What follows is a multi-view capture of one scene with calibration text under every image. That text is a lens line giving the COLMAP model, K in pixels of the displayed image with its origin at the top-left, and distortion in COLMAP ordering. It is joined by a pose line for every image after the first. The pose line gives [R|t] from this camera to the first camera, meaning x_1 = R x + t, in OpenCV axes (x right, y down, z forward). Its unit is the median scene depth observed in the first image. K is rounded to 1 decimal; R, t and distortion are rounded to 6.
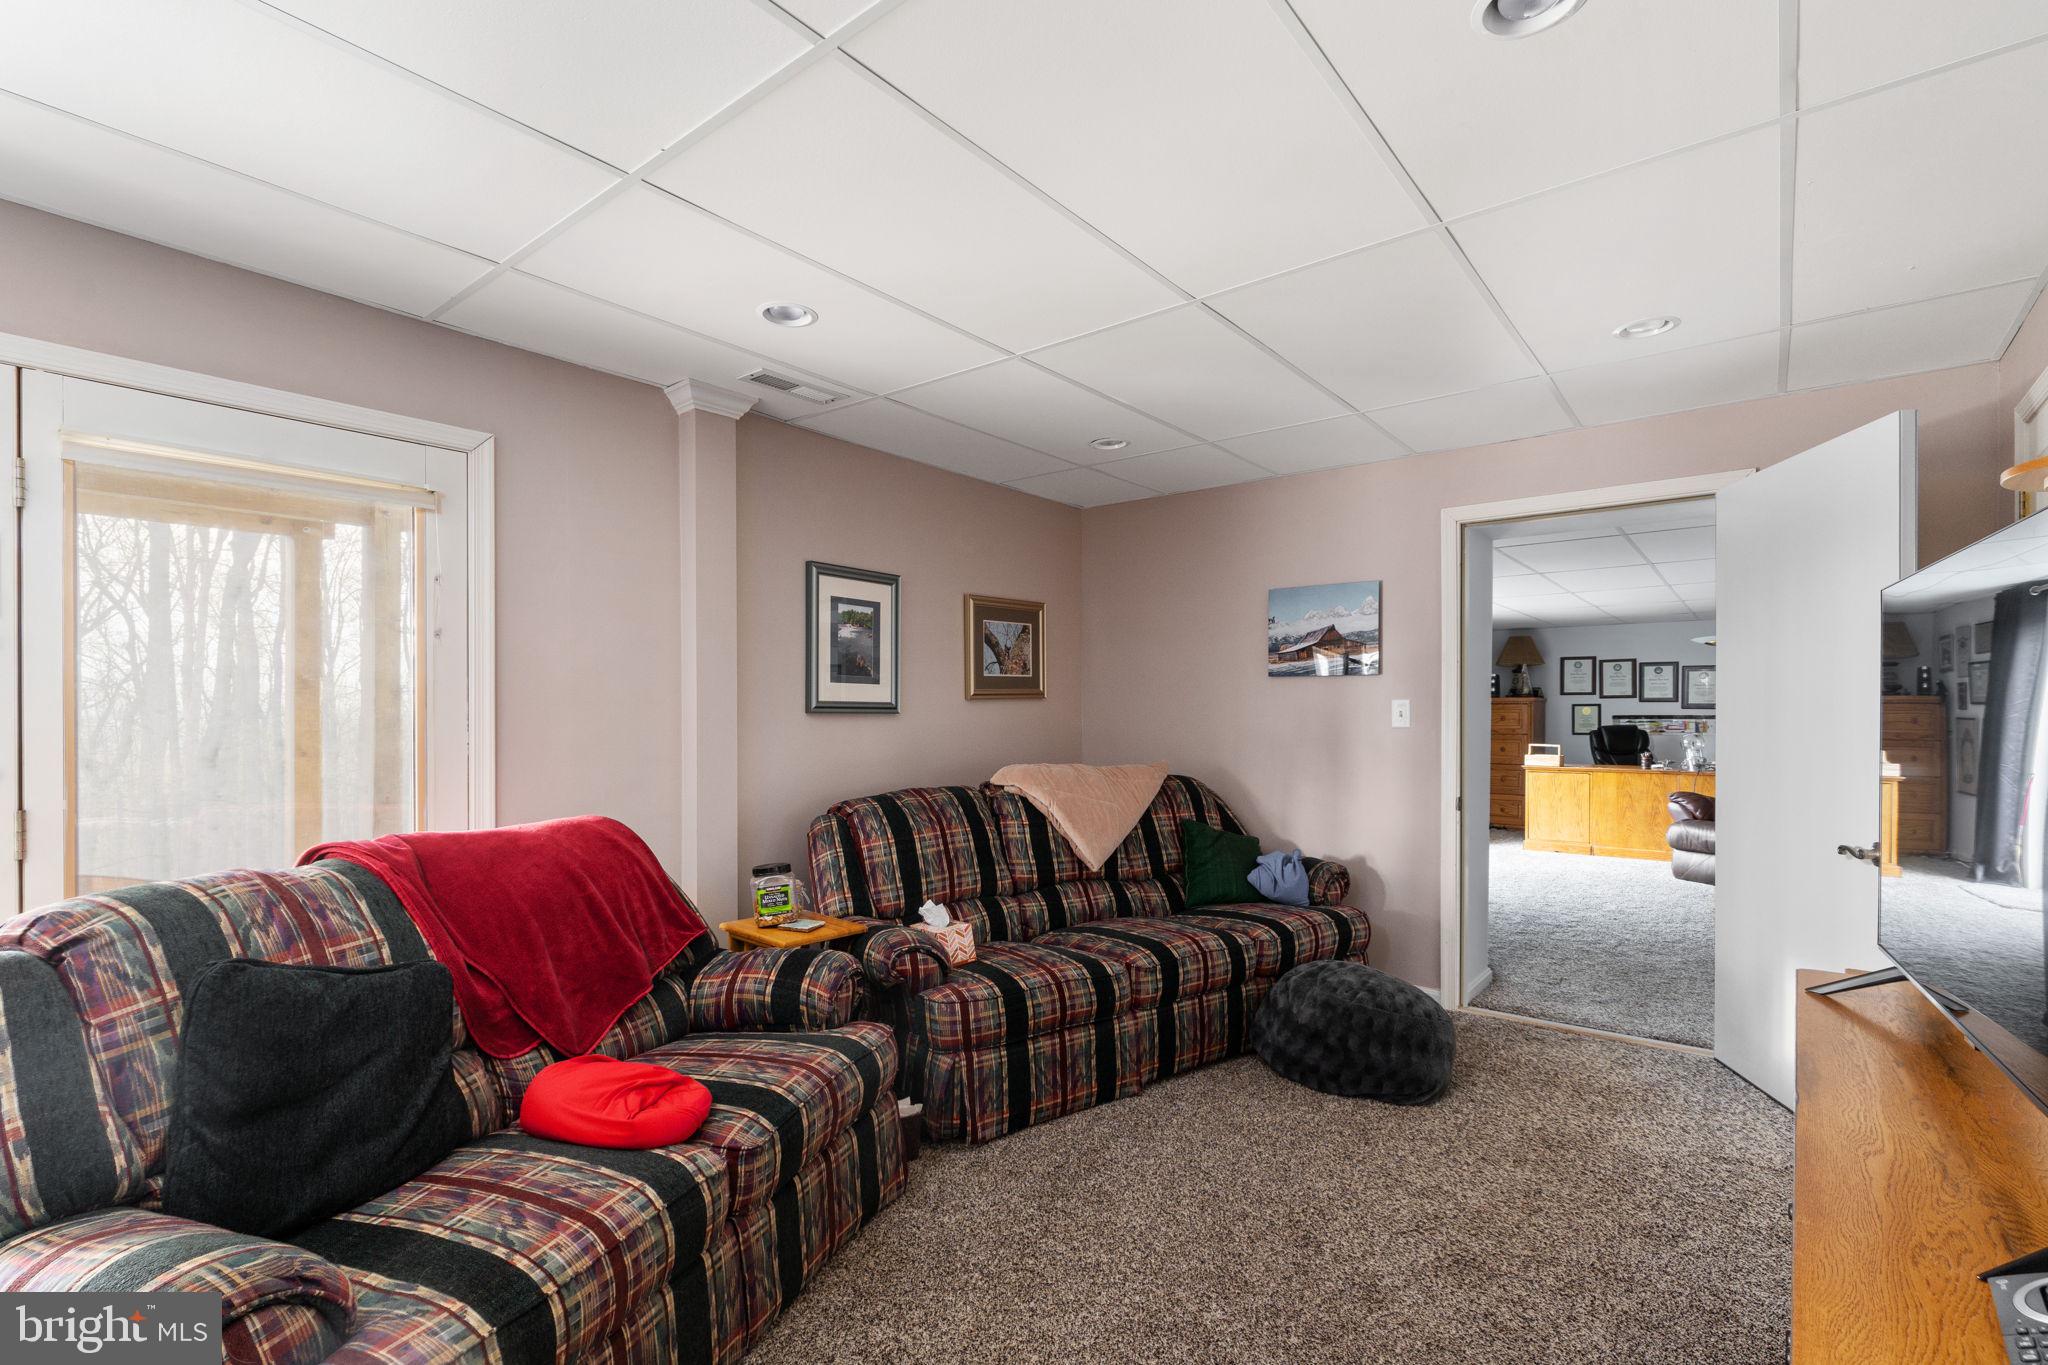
lens RADIAL K [[937.3, 0, 1021.7], [0, 937.3, 695.9], [0, 0, 1]] dist [0.007577, -0.000141]
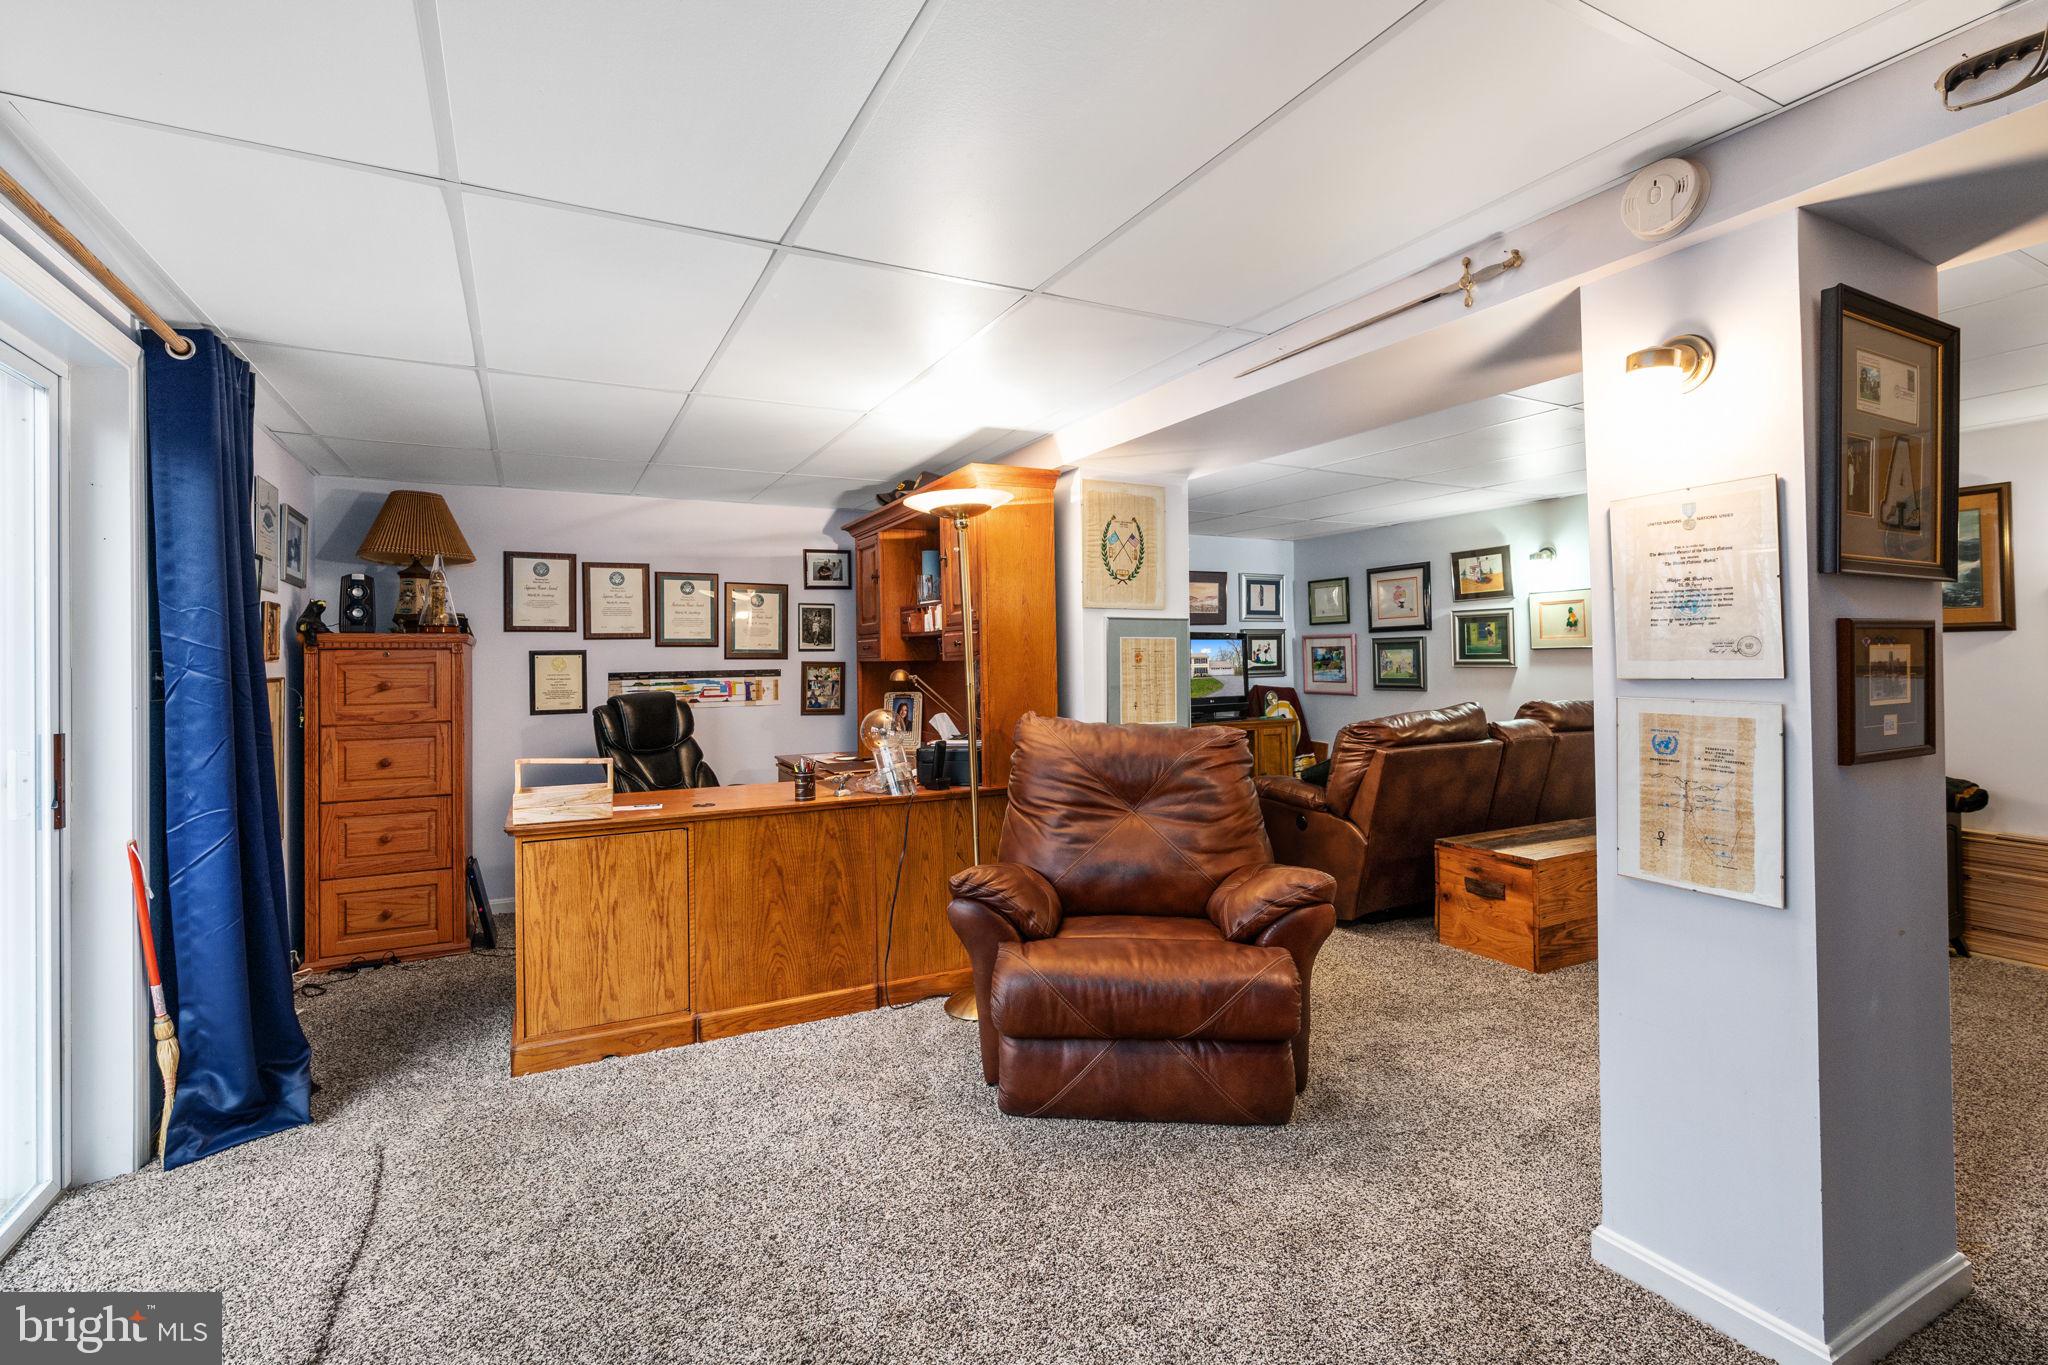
lens RADIAL K [[937.3, 0, 1021.9], [0, 937.3, 665.0], [0, 0, 1]] dist [0.007577, -0.000141]
pose [[0.399764, -0.009303, 0.916571, 0.261136], [-0.000628, 0.999945, 0.010423, 0.011073], [-0.916618, -0.004742, 0.399737, 0.607650]]
